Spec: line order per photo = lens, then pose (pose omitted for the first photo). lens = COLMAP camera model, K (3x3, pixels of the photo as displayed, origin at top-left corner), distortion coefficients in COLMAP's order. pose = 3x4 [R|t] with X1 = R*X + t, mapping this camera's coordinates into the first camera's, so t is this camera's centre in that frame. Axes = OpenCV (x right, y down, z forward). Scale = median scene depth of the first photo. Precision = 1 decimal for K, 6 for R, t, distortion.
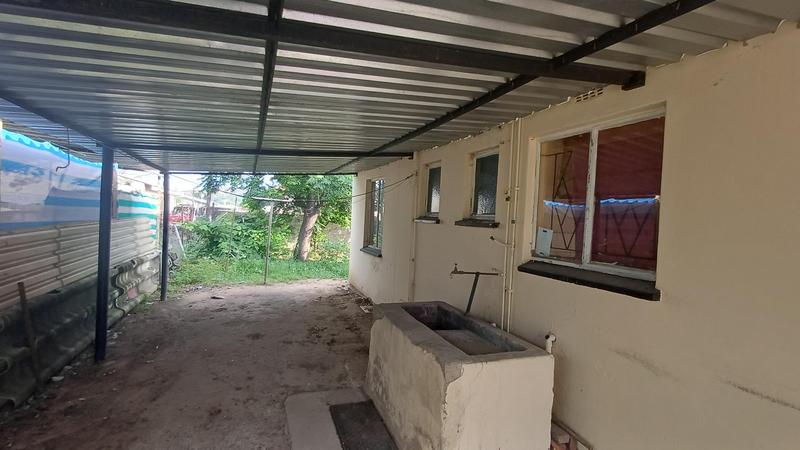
lens RADIAL K [[370.5, 0, 402.1], [0, 370.5, 224.6], [0, 0, 1]] dist [-0.001119, -0.001258]
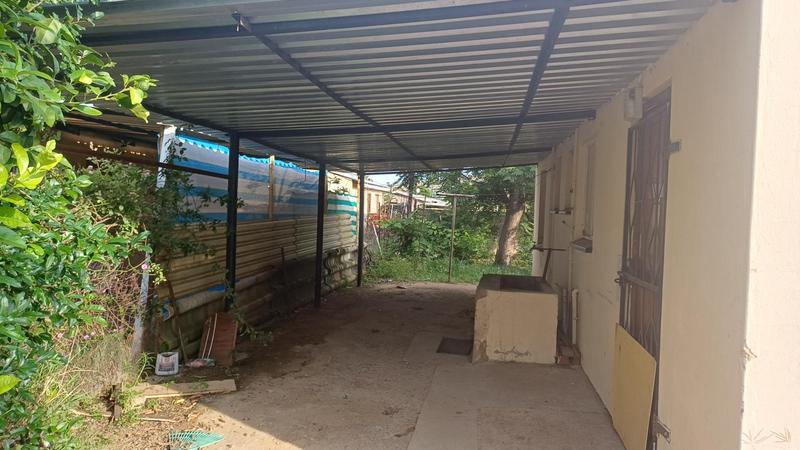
lens RADIAL K [[582.8, 0, 398.6], [0, 582.8, 225.2], [0, 0, 1]] dist [0.005935, 0.000156]
pose [[0.860855, -0.000936, -0.508849, 0.368744], [-0.004009, 0.999955, -0.008622, 0.031969], [0.508834, 0.009462, 0.860813, -0.479957]]
